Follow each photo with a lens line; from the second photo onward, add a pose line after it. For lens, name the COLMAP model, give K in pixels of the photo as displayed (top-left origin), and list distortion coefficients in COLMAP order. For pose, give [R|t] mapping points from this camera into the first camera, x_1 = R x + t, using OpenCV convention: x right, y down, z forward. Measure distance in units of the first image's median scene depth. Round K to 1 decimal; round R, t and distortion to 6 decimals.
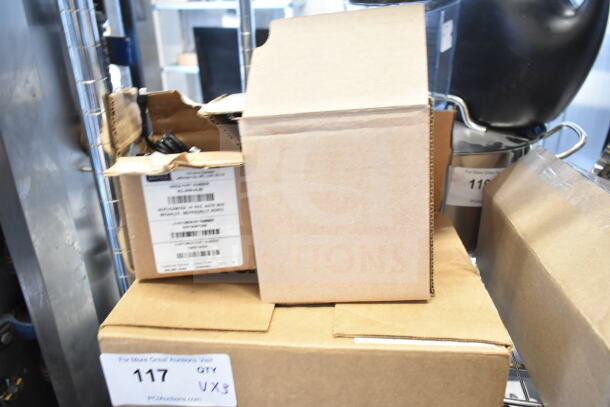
lens RADIAL K [[464.7, 0, 305.0], [0, 464.7, 203.5], [0, 0, 1]] dist [0.009616, 0.008754]
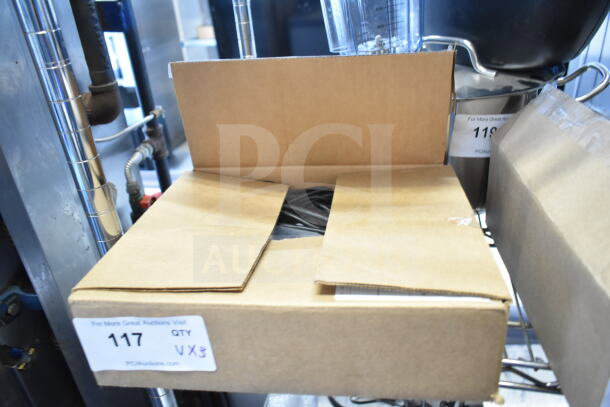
lens RADIAL K [[467.7, 0, 305.0], [0, 467.7, 203.5], [0, 0, 1]] dist [0.022122, -0.004895]
pose [[0.997164, -0.035307, -0.066470, 0.111553], [0.039106, 0.997623, 0.056743, 0.046072], [0.064308, -0.059181, 0.996174, 0.068840]]
